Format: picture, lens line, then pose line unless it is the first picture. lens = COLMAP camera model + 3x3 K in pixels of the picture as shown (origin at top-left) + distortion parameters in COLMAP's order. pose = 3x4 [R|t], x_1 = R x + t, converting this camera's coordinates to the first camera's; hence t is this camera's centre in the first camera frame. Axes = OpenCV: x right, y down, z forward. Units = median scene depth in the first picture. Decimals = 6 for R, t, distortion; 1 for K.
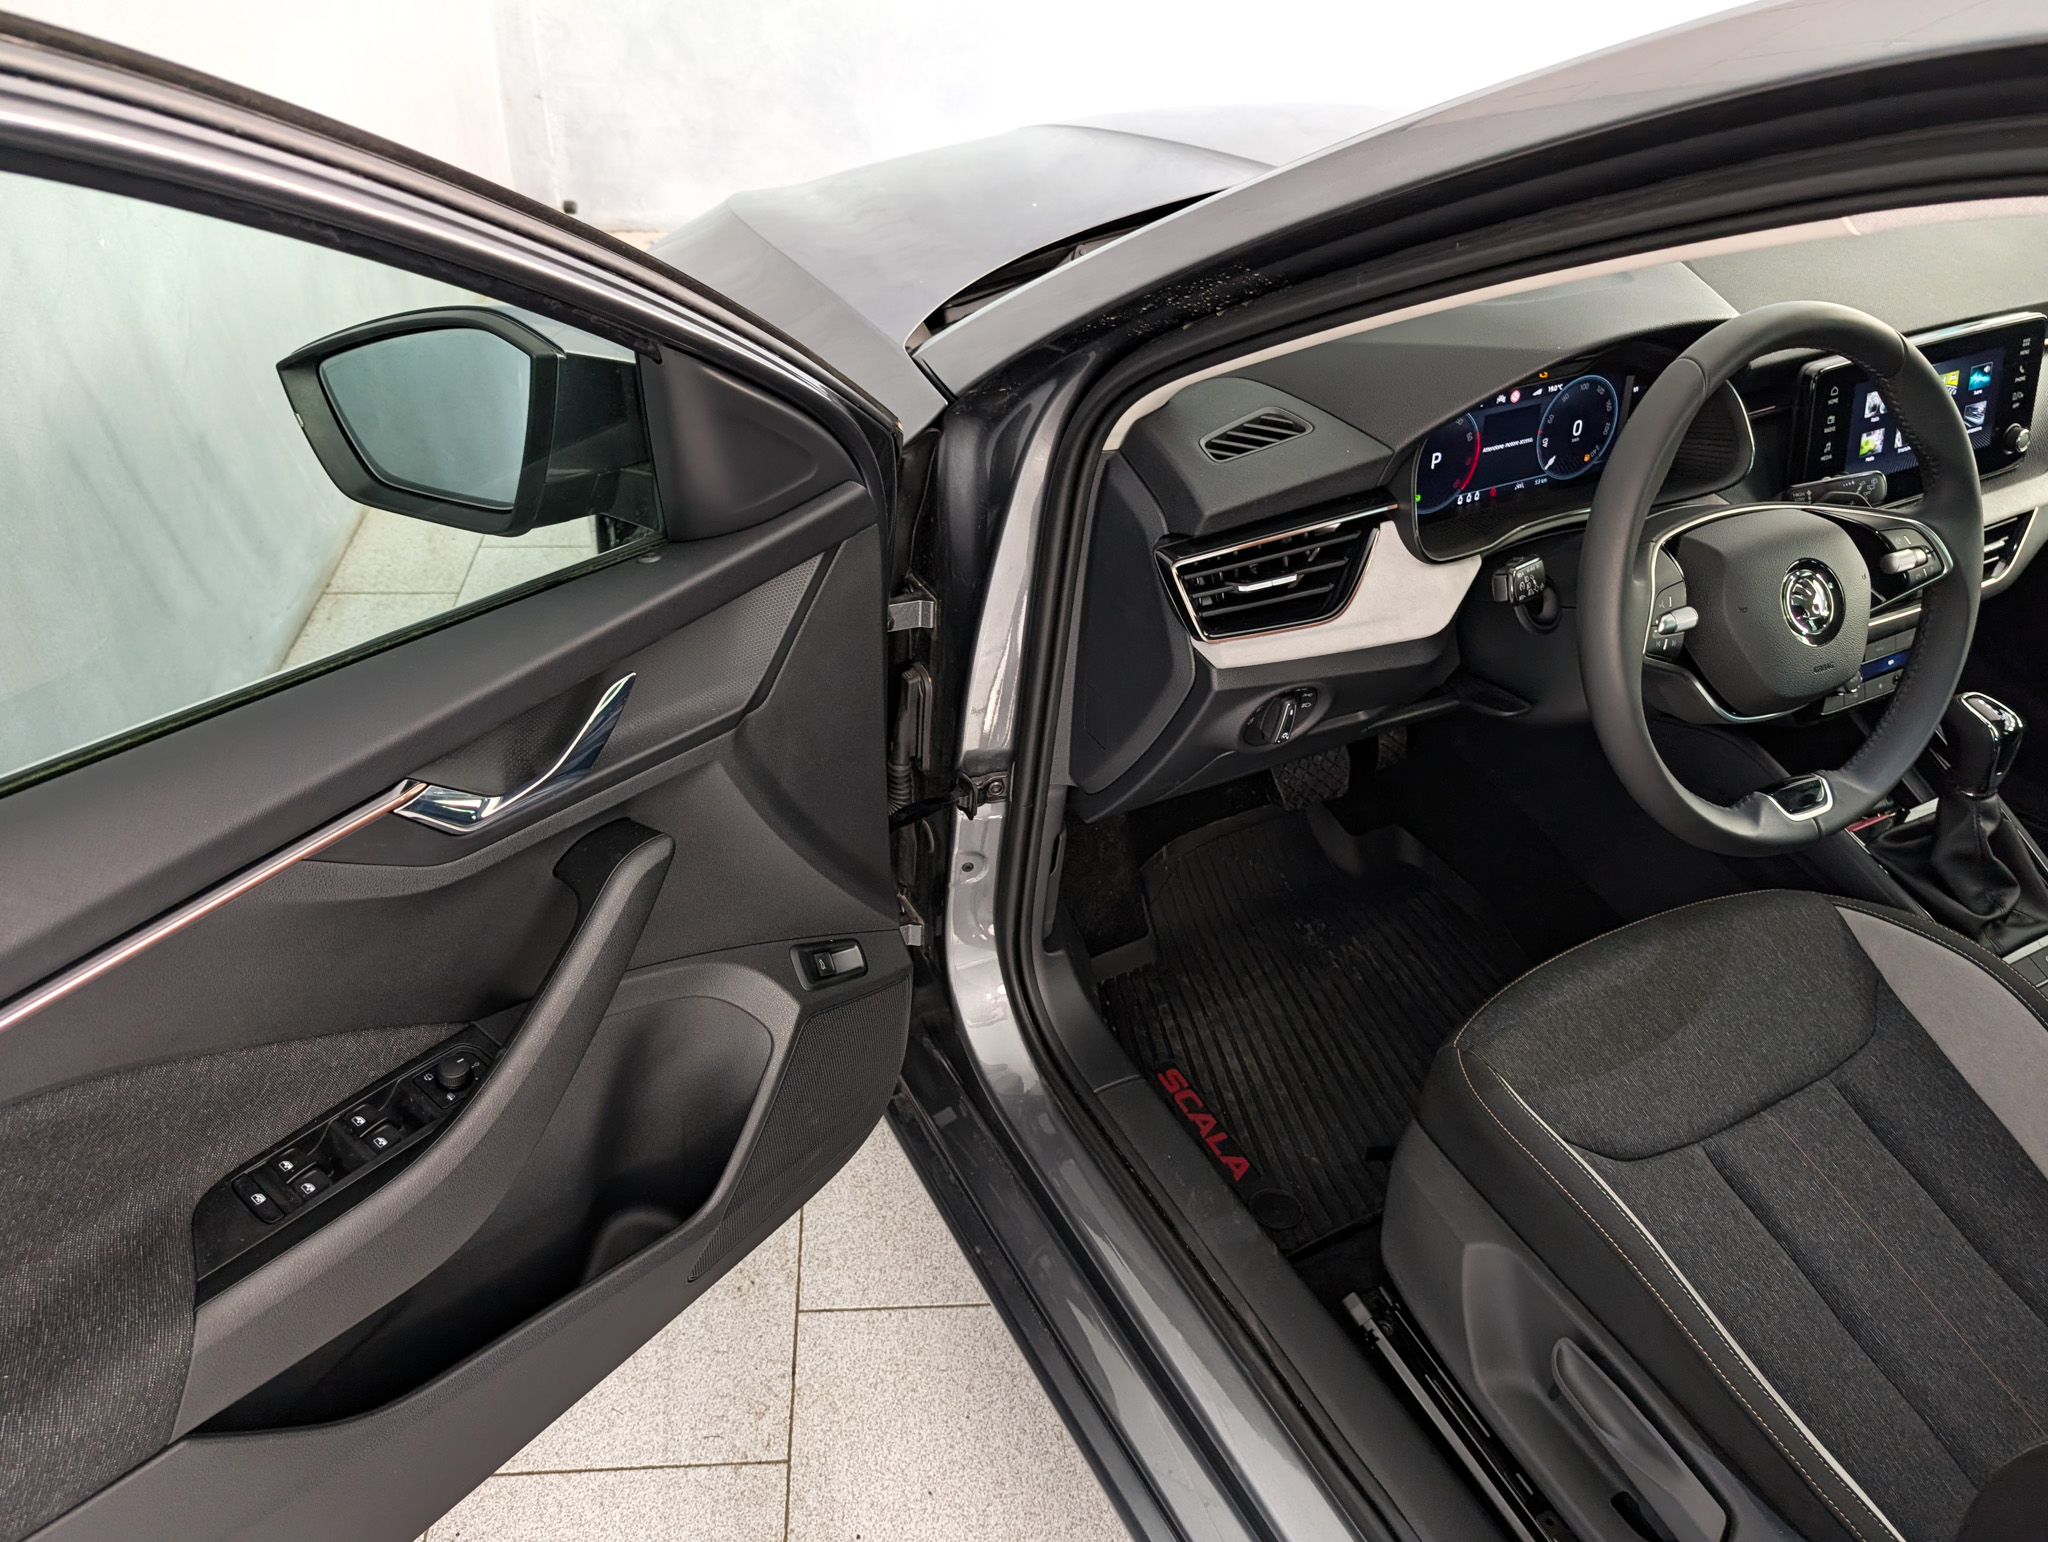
lens RADIAL K [[1560.0, 0, 1016.9], [0, 1560.0, 780.8], [0, 0, 1]] dist [0.022899, -0.007061]
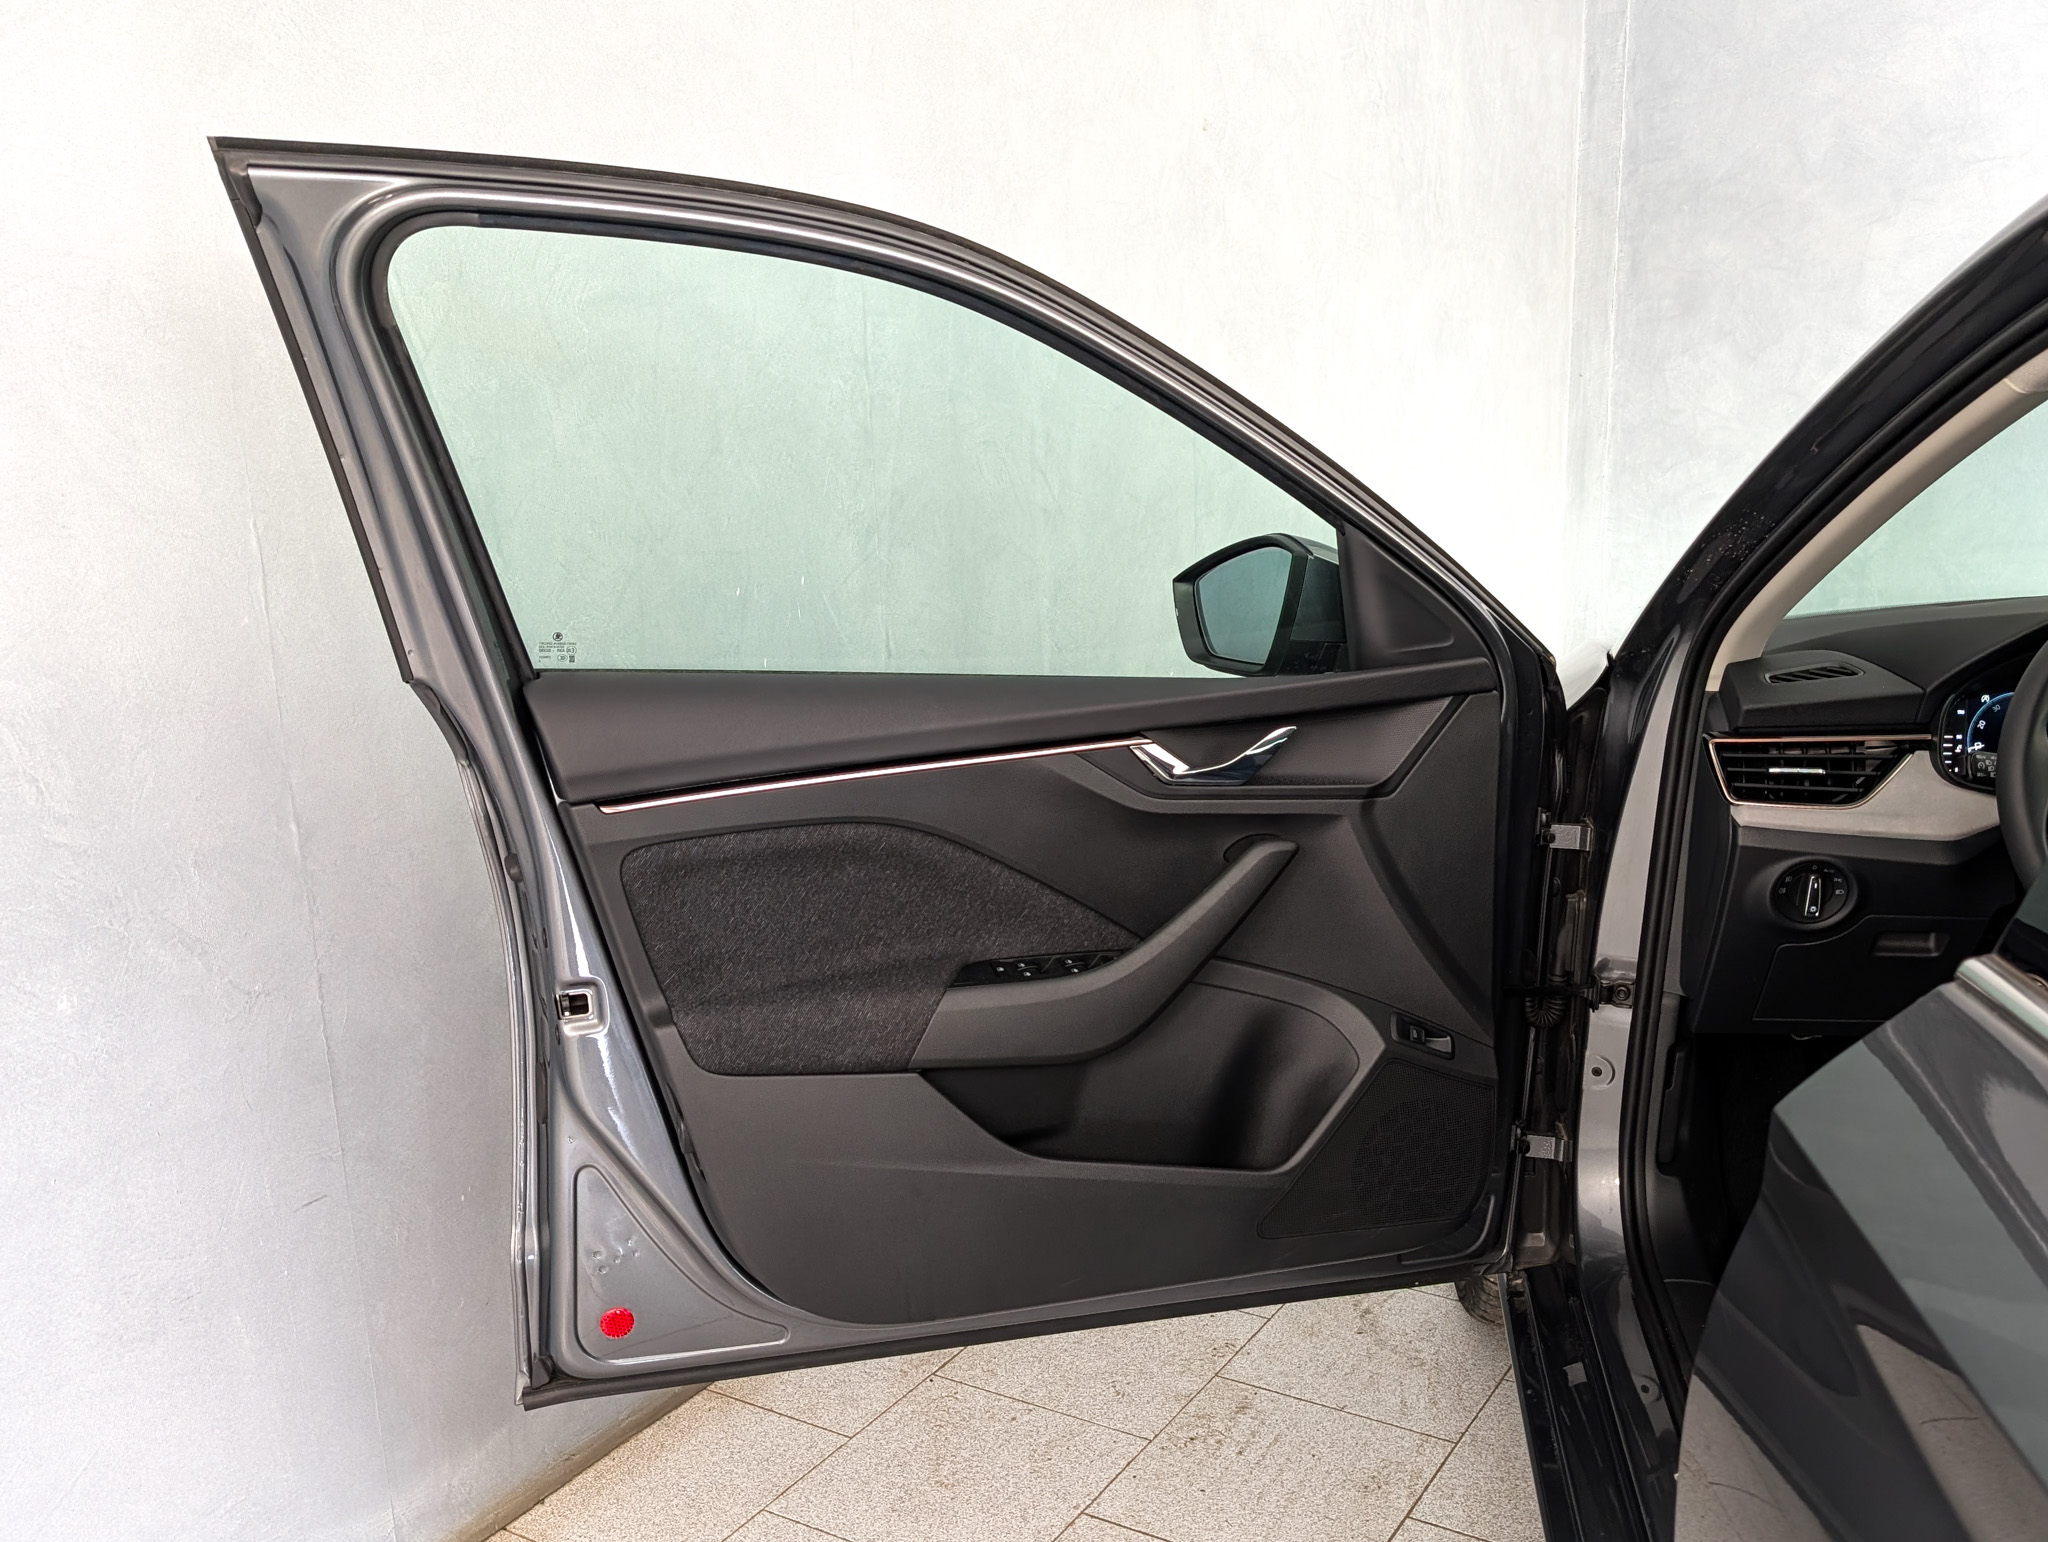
lens RADIAL K [[1838.4, 0, 1147.4], [0, 1838.4, 817.3], [0, 0, 1]] dist [-0.001268, 0.004513]
pose [[0.836390, 0.082420, -0.541903, 0.478294], [-0.296285, 0.899737, -0.320450, 0.486905], [0.461159, 0.428579, 0.776951, -0.350291]]
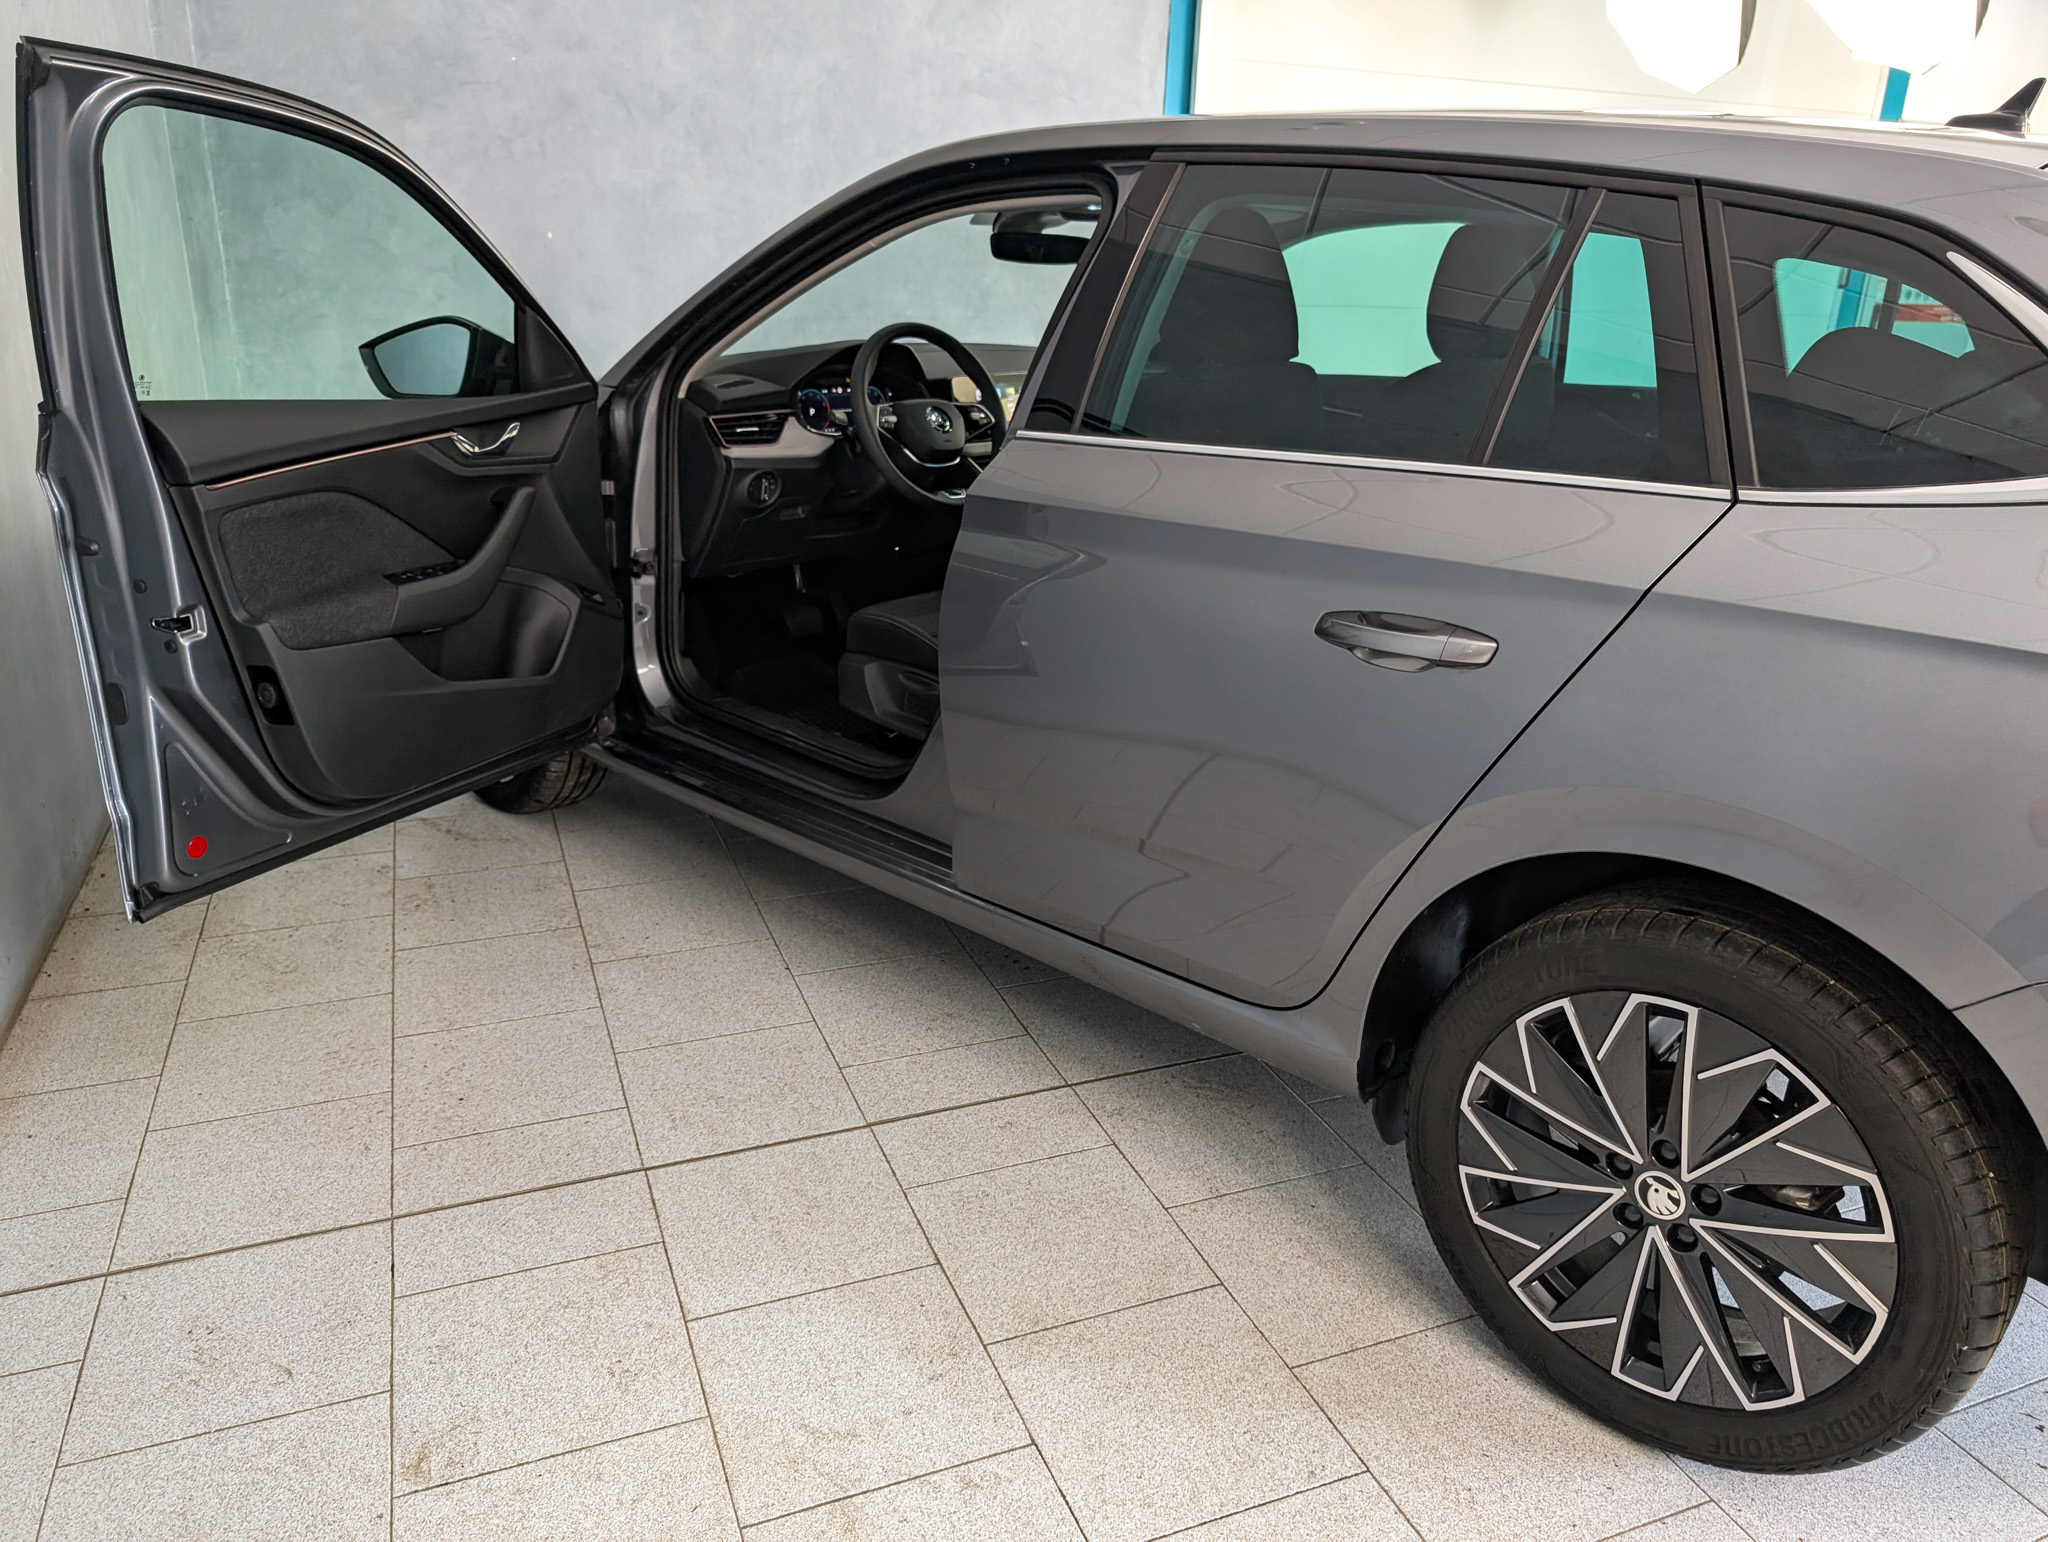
lens RADIAL K [[1442.9, 0, 1029.8], [0, 1442.9, 769.1], [0, 0, 1]] dist [0.003515, 0.001036]
pose [[0.950869, -0.110021, 0.289384, -0.140390], [0.188763, 0.946913, -0.260238, 1.028749], [-0.245390, 0.302077, 0.921159, -1.078240]]
